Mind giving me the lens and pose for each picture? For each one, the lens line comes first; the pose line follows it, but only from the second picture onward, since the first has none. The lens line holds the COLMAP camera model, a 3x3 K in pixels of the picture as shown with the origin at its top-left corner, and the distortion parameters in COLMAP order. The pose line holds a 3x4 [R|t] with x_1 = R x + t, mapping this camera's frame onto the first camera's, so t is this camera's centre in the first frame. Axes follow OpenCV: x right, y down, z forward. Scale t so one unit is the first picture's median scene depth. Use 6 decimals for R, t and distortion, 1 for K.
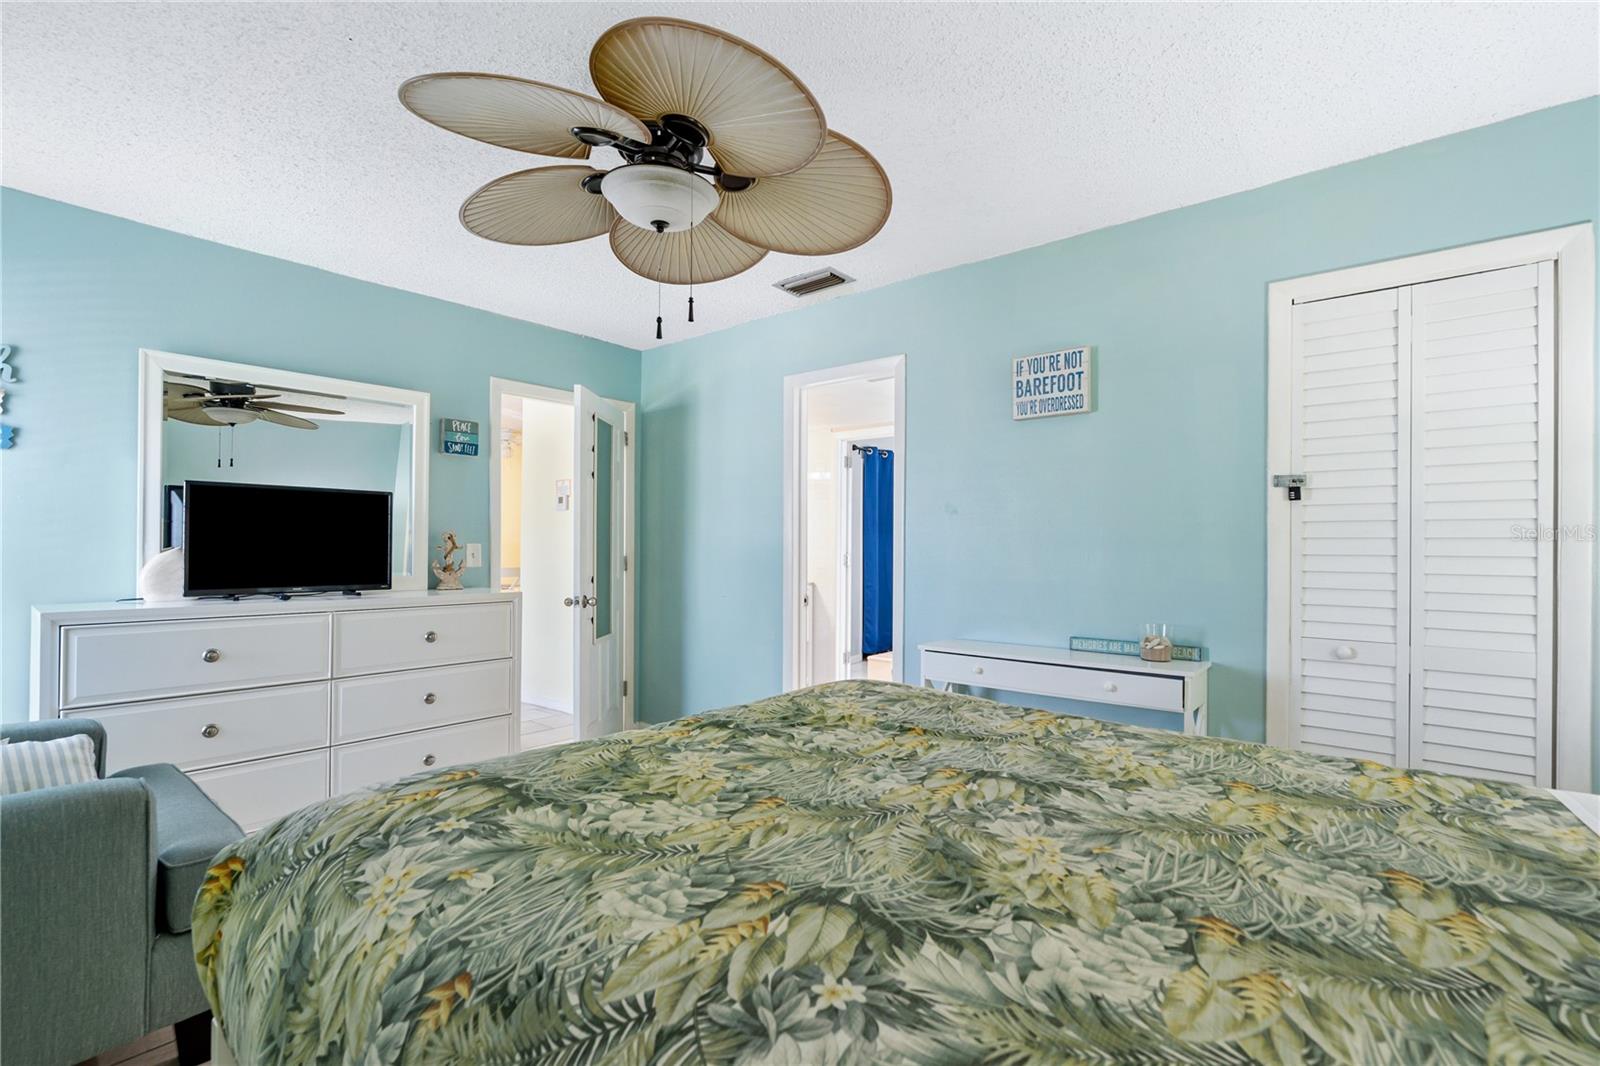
lens RADIAL K [[700.6, 0, 790.2], [0, 700.6, 542.8], [0, 0, 1]] dist [-0.010447, -0.000871]
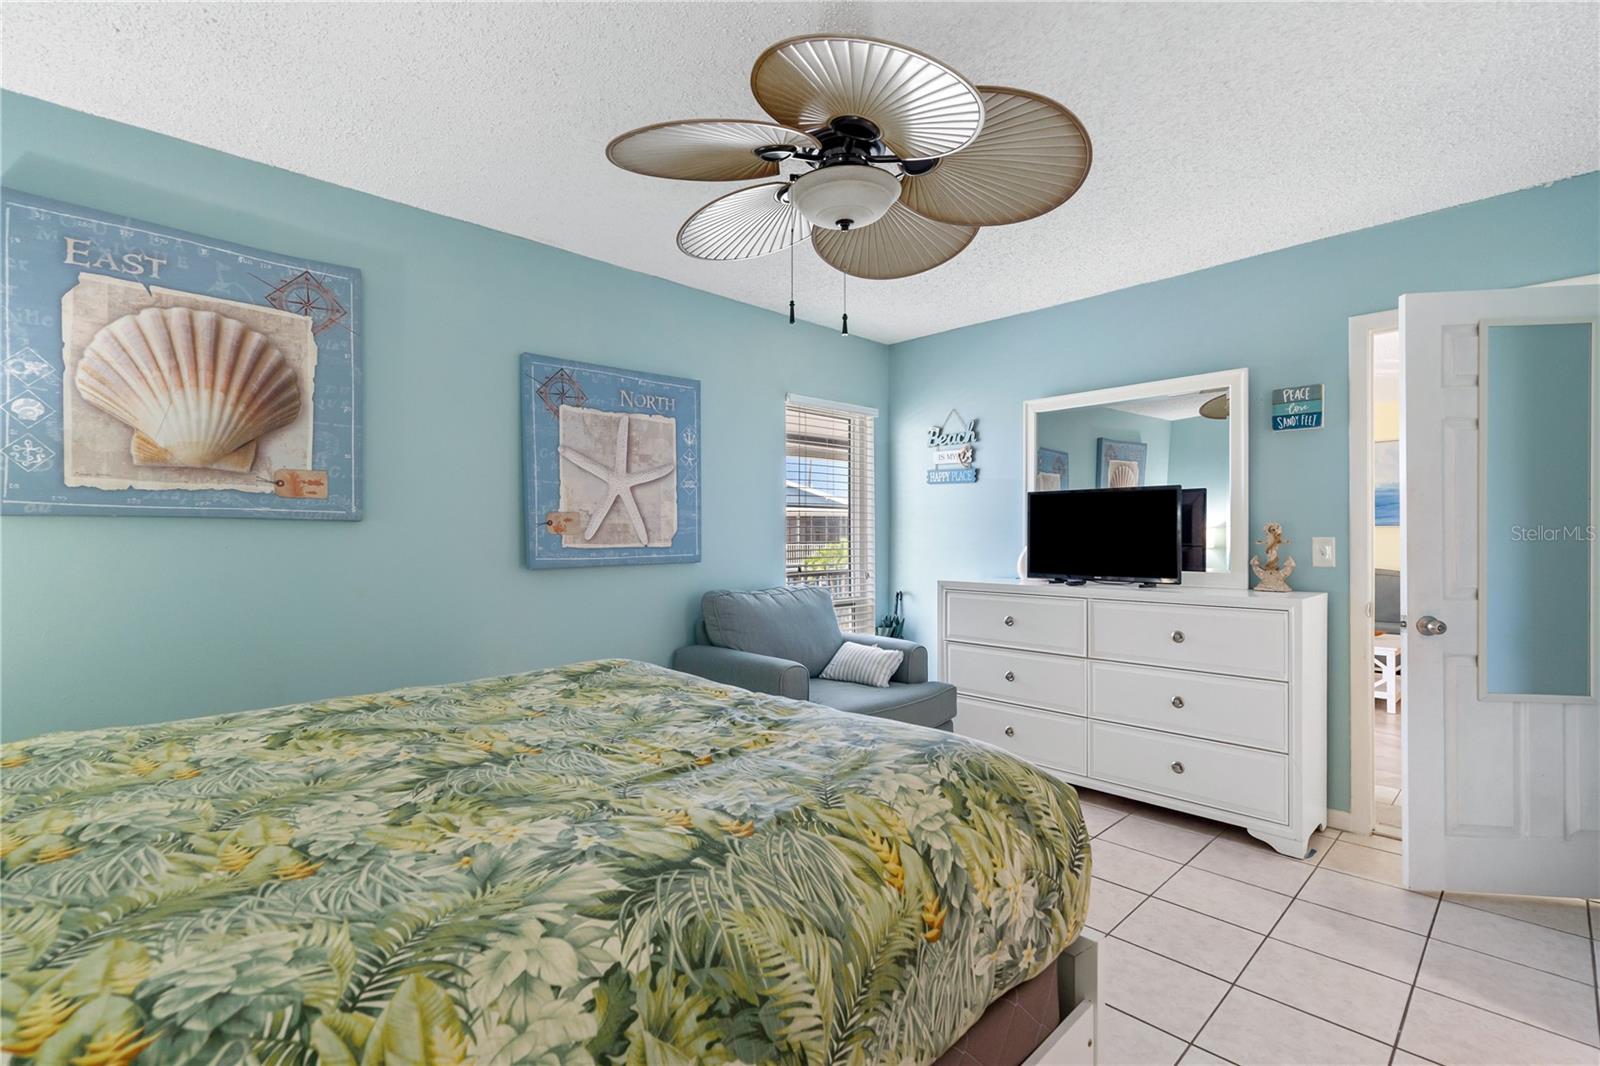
lens RADIAL K [[734.9, 0, 791.1], [0, 734.9, 535.3], [0, 0, 1]] dist [-0.003580, 0.002334]
pose [[-0.098866, -0.011949, -0.995029, 1.184373], [0.005205, 0.999908, -0.012524, 0.018770], [0.995087, -0.006417, -0.098794, 1.313773]]
